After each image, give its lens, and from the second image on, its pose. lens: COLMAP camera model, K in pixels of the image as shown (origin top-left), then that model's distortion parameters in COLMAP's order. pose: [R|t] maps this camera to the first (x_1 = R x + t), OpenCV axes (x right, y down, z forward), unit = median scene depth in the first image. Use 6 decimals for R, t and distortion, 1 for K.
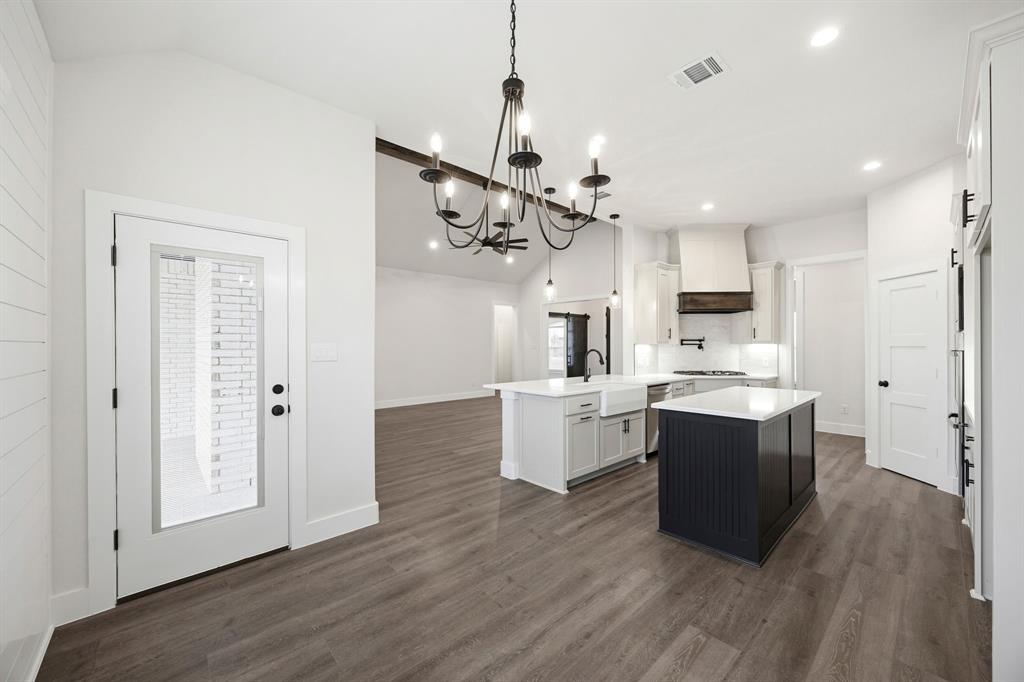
lens RADIAL K [[393.5, 0, 517.8], [0, 393.5, 341.9], [0, 0, 1]] dist [-0.003159, -0.000018]
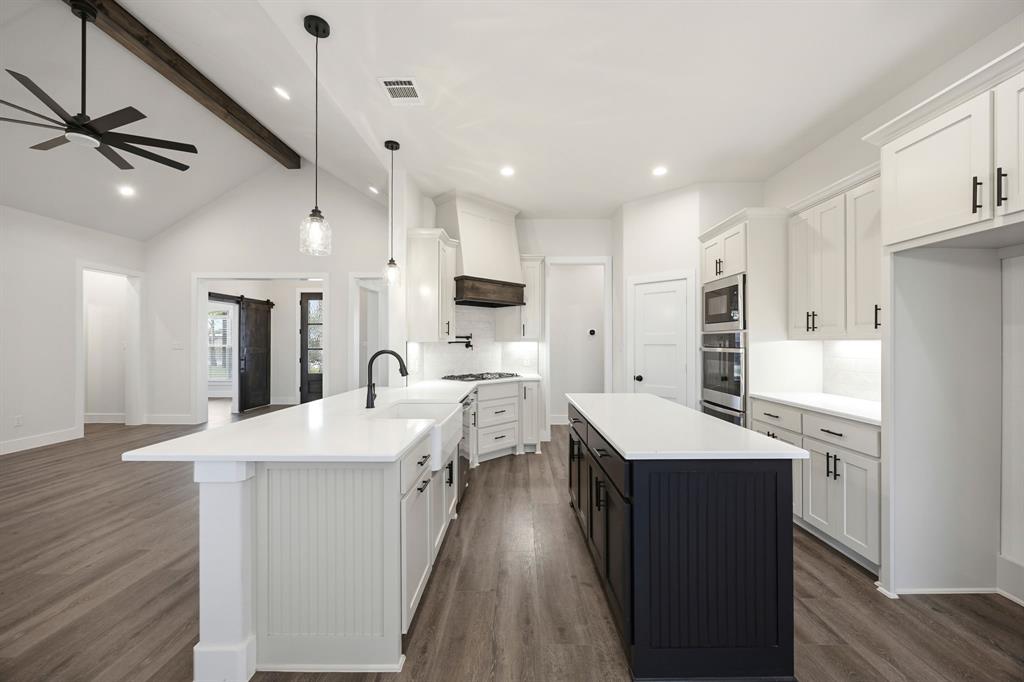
lens RADIAL K [[393.5, 0, 516.9], [0, 393.5, 340.4], [0, 0, 1]] dist [-0.003159, -0.000018]
pose [[0.686840, 0.004615, 0.726794, -0.077602], [-0.005123, 0.999986, -0.001508, 0.003252], [-0.726791, -0.002687, 0.686854, 0.378337]]
